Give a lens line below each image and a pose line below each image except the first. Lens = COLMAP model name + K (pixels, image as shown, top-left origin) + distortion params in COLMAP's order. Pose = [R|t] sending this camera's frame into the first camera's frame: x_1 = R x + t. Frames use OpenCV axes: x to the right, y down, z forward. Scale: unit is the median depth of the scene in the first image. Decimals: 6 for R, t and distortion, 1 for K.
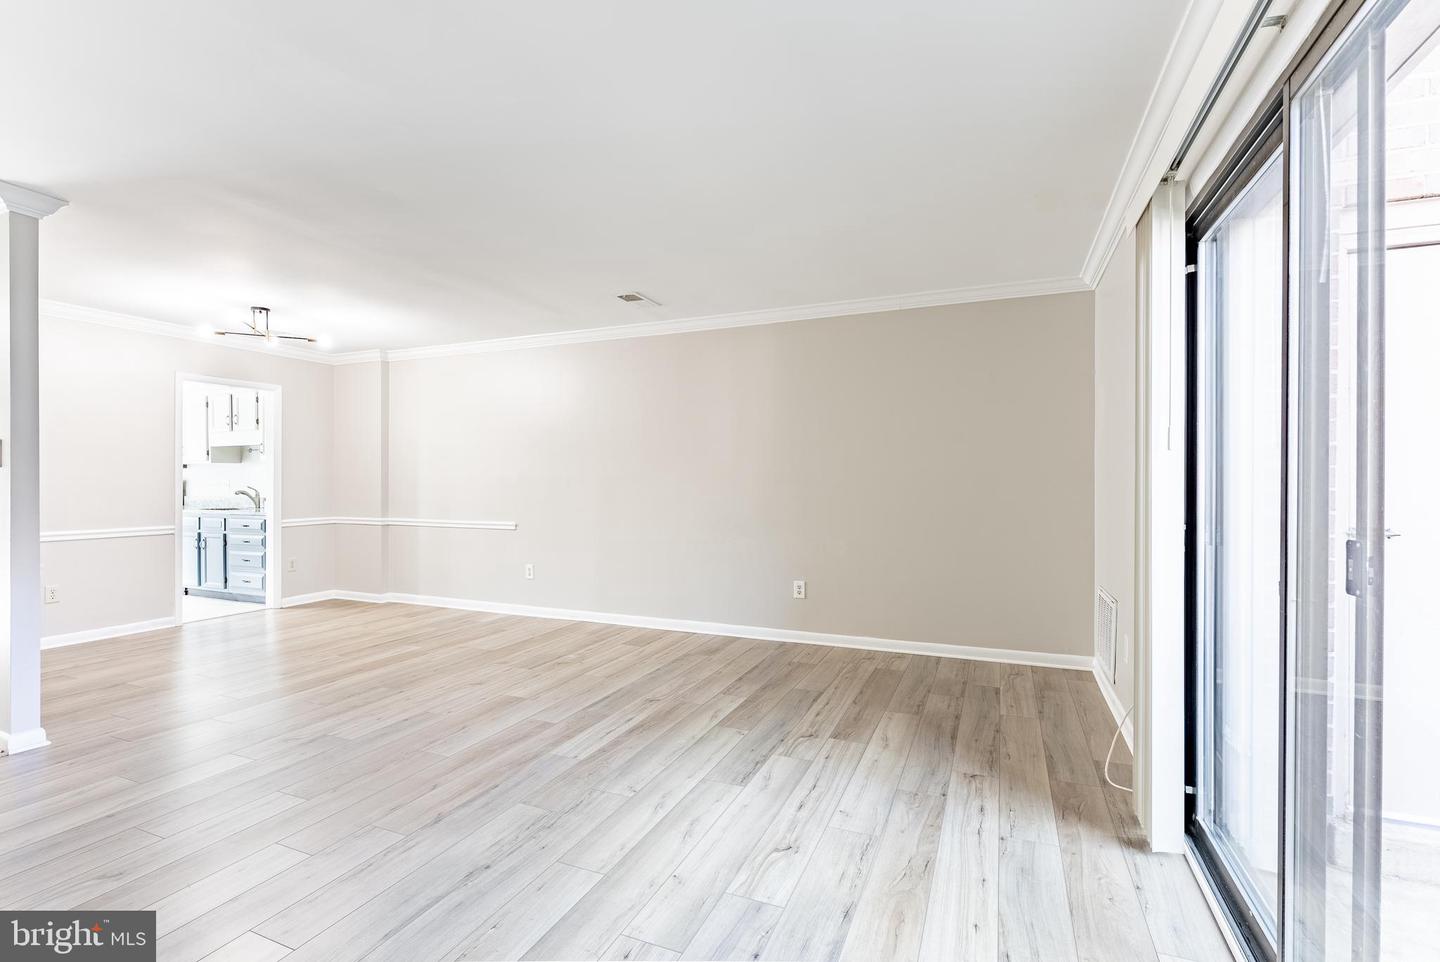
lens RADIAL K [[648.4, 0, 726.8], [0, 648.4, 487.8], [0, 0, 1]] dist [-0.003048, -0.000465]
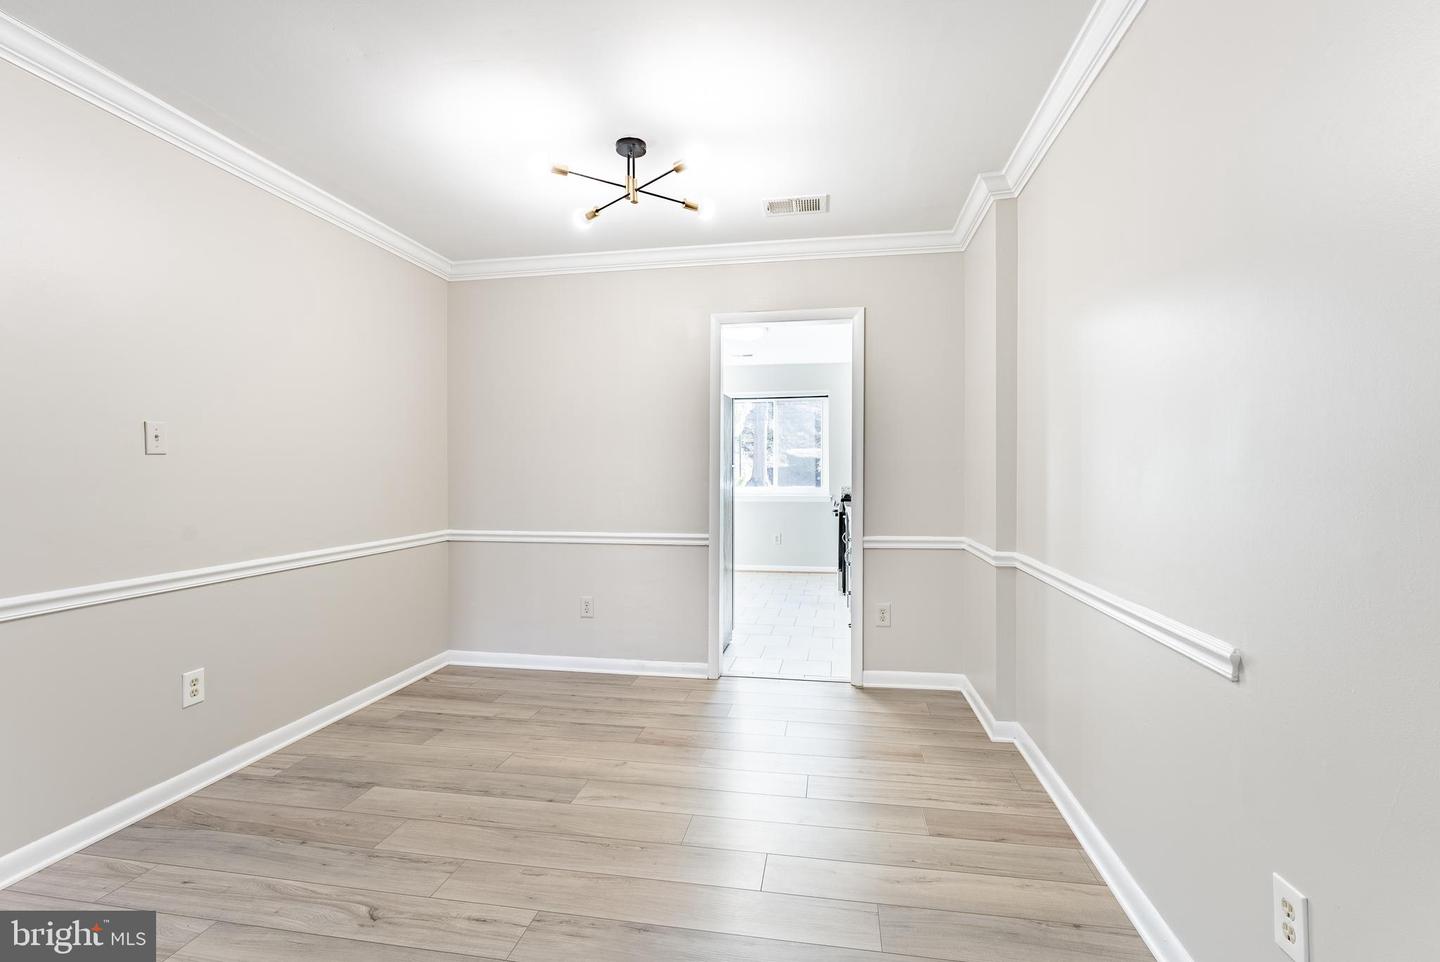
lens RADIAL K [[646.6, 0, 720.0], [0, 646.6, 481.0], [0, 0, 1]] dist [-0.001251, 0.000000]
pose [[0.217036, 0.008609, -0.976126, -0.264227], [-0.005314, 0.999957, 0.007637, -0.007811], [0.976149, 0.003530, 0.217073, 1.354217]]
